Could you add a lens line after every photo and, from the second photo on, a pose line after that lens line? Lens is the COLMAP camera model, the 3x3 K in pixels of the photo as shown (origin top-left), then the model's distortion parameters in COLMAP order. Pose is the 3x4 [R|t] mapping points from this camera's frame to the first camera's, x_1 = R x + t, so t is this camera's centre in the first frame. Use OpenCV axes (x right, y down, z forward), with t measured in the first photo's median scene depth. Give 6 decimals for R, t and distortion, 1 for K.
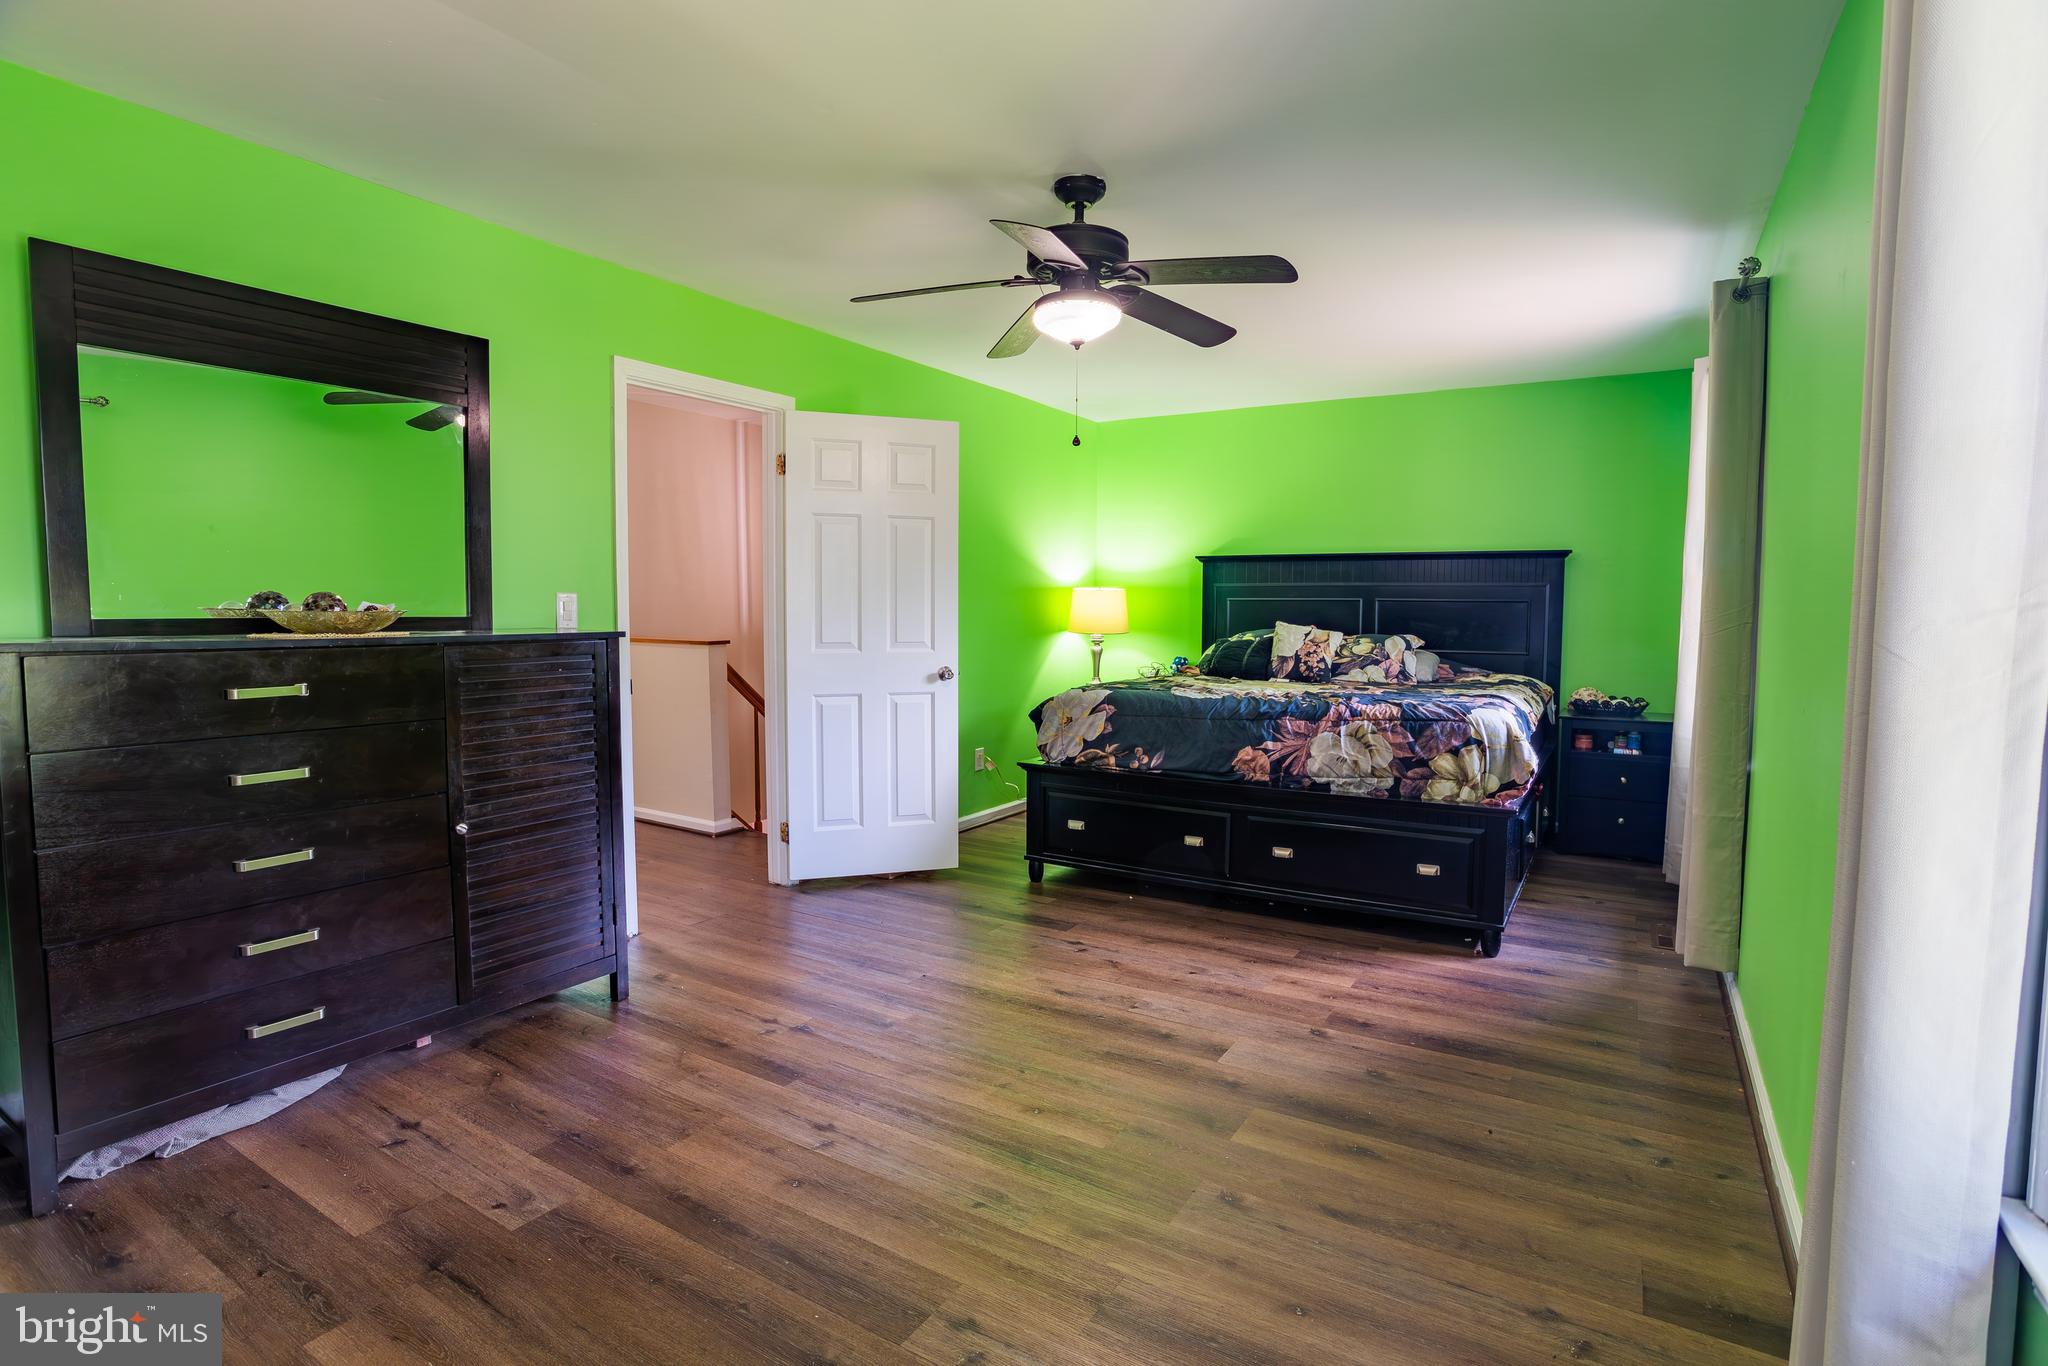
lens RADIAL K [[998.0, 0, 1022.4], [0, 998.0, 667.8], [0, 0, 1]] dist [-0.068169, 0.026878]
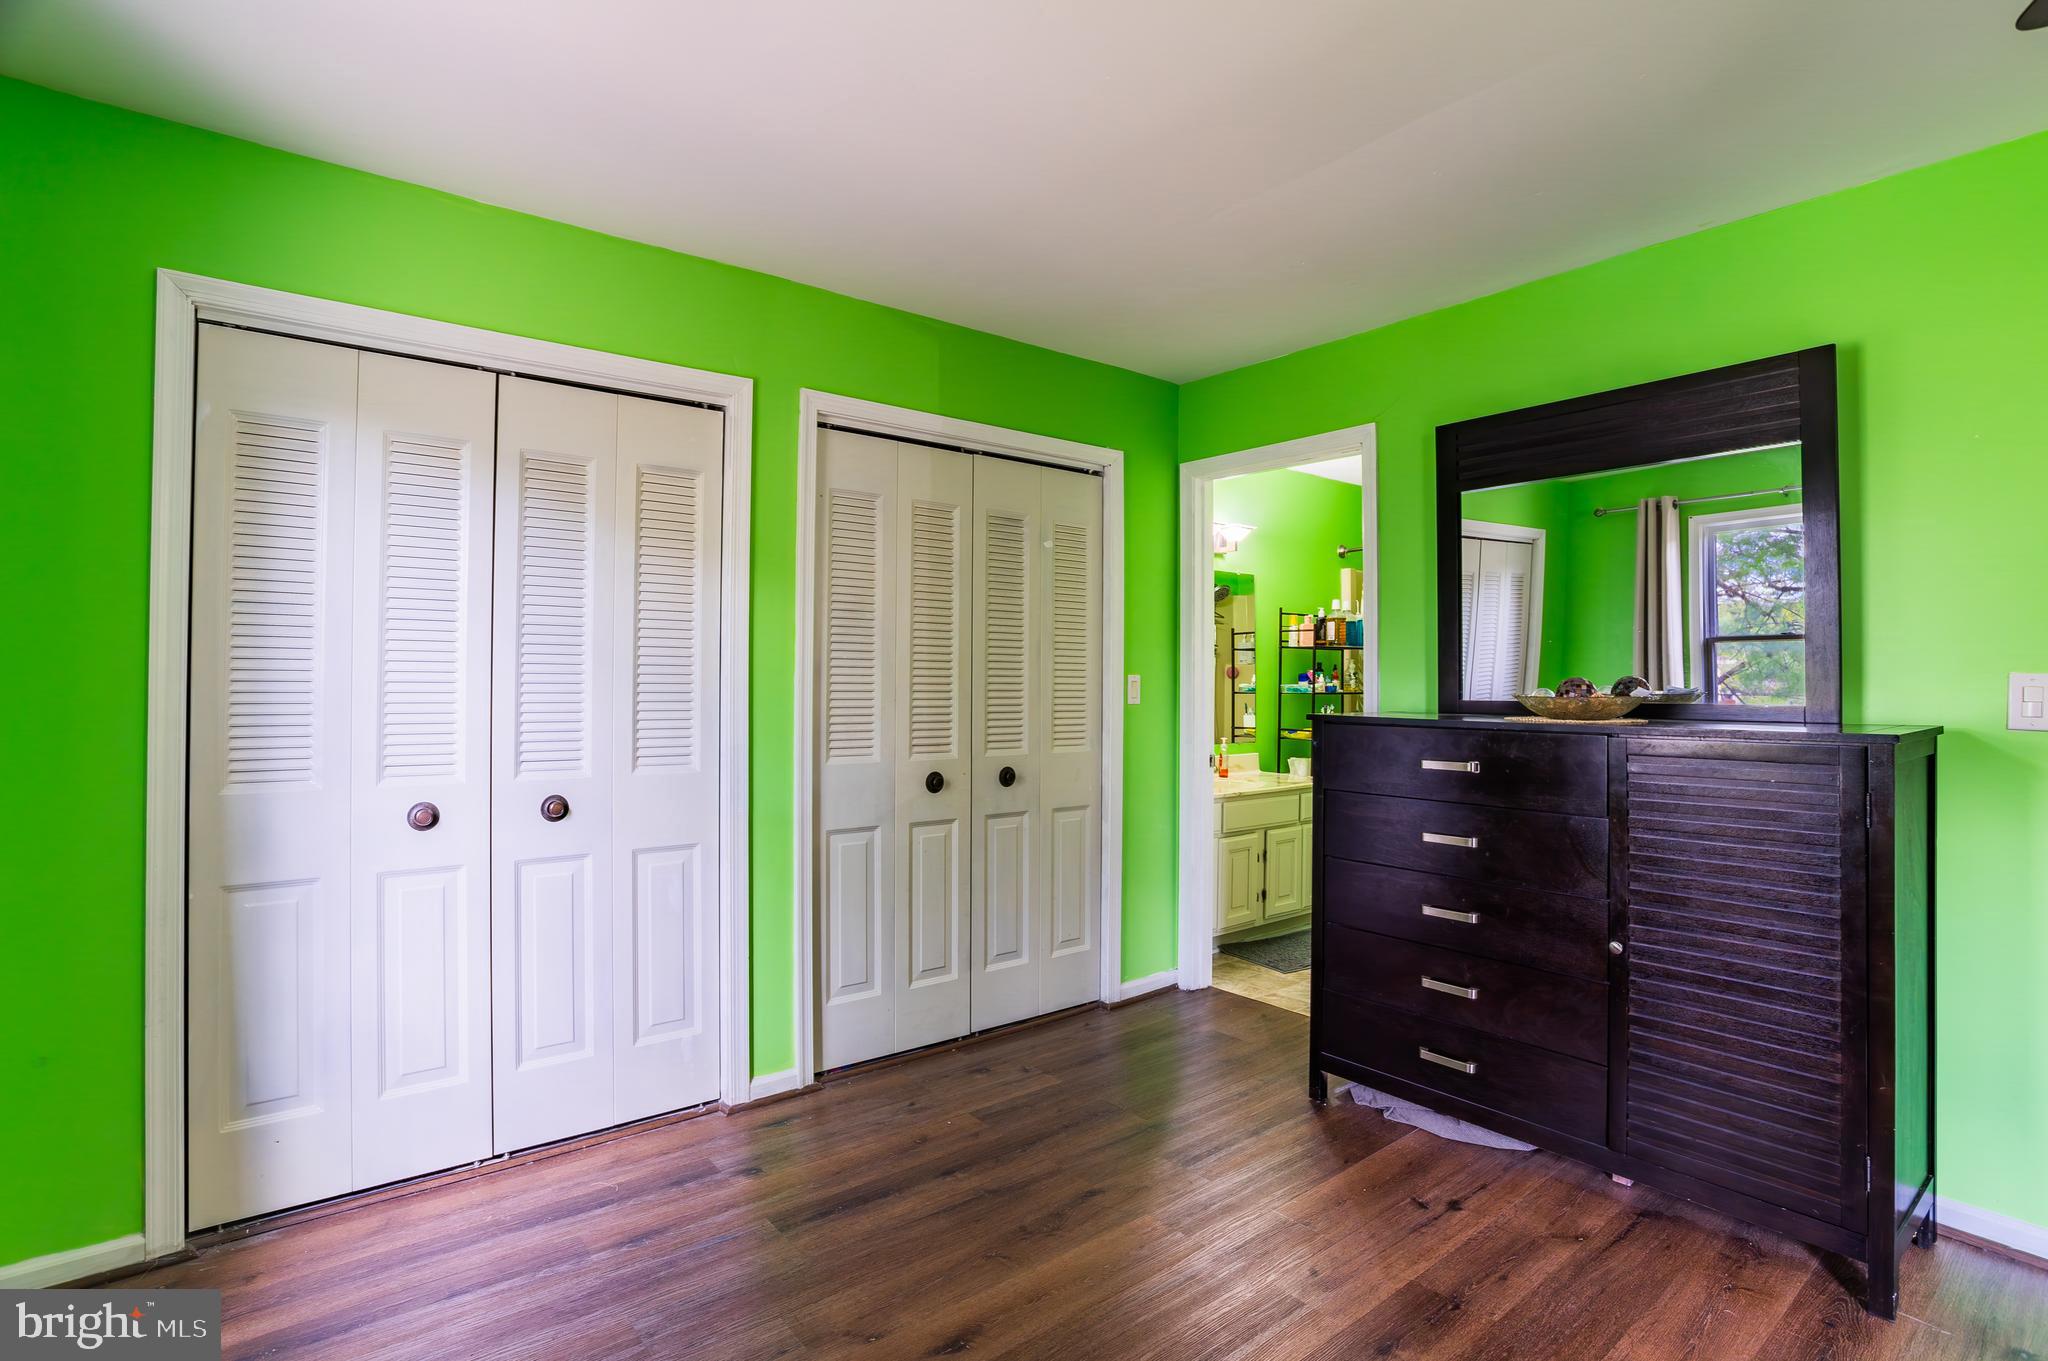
lens RADIAL K [[998.0, 0, 1040.0], [0, 998.0, 674.1], [0, 0, 1]] dist [-0.068169, 0.026878]
pose [[-0.338180, -0.018771, -0.940894, 0.299318], [-0.064474, 0.997914, 0.003265, -0.034163], [0.938870, 0.061767, -0.338685, 0.568862]]
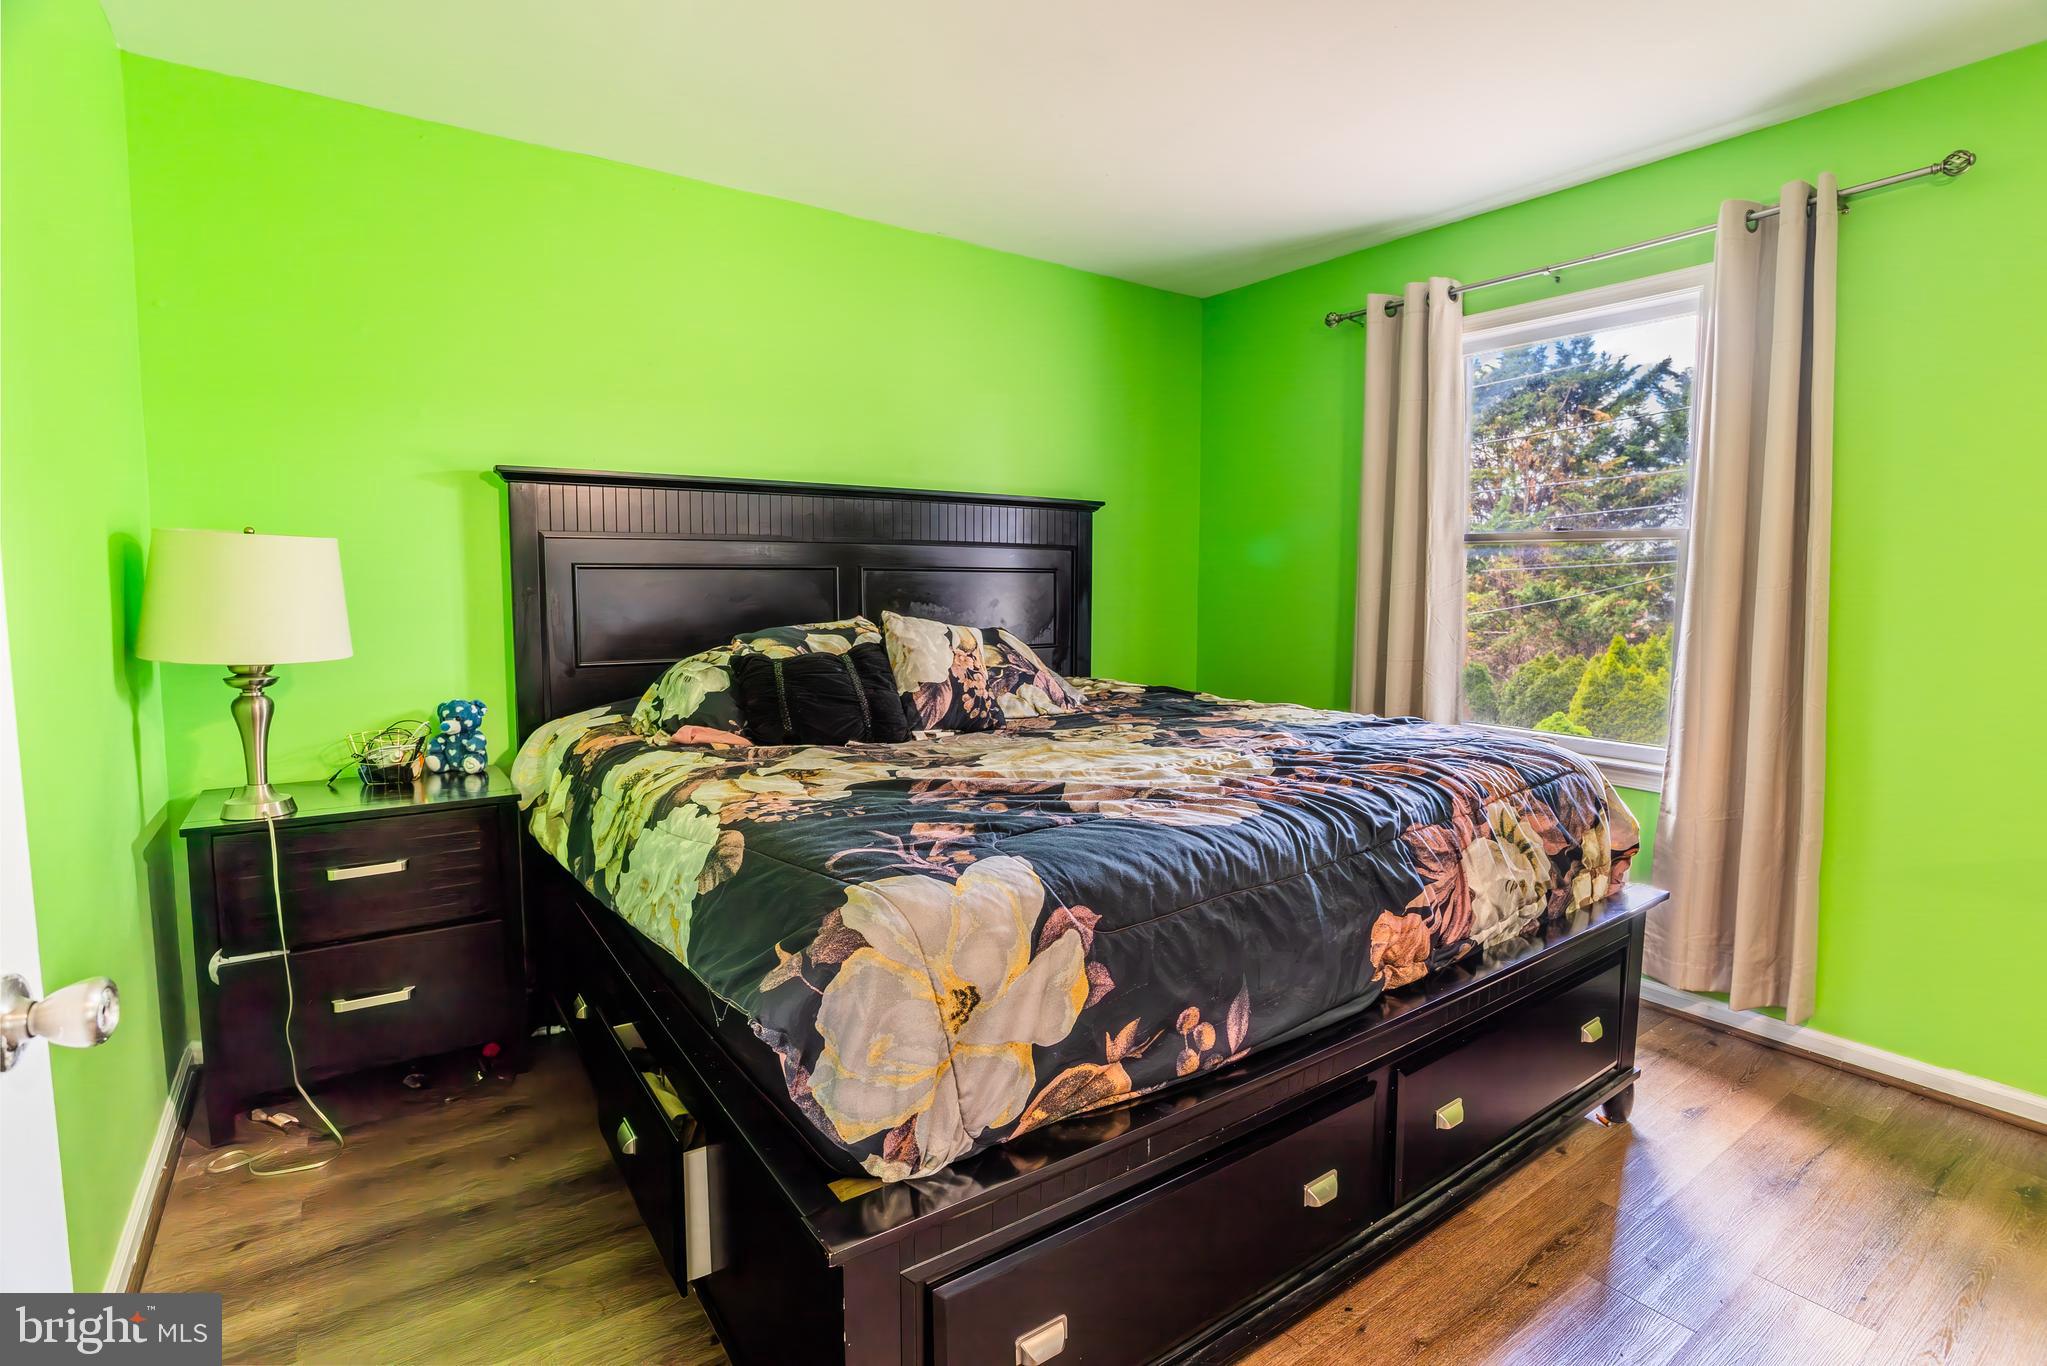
lens RADIAL K [[997.5, 0, 1039.7], [0, 997.5, 679.6], [0, 0, 1]] dist [-0.068169, 0.026878]
pose [[0.385083, -0.093087, 0.918175, -0.225276], [0.056984, 0.995400, 0.077017, -0.066244], [-0.921121, 0.022664, 0.388616, 1.057872]]
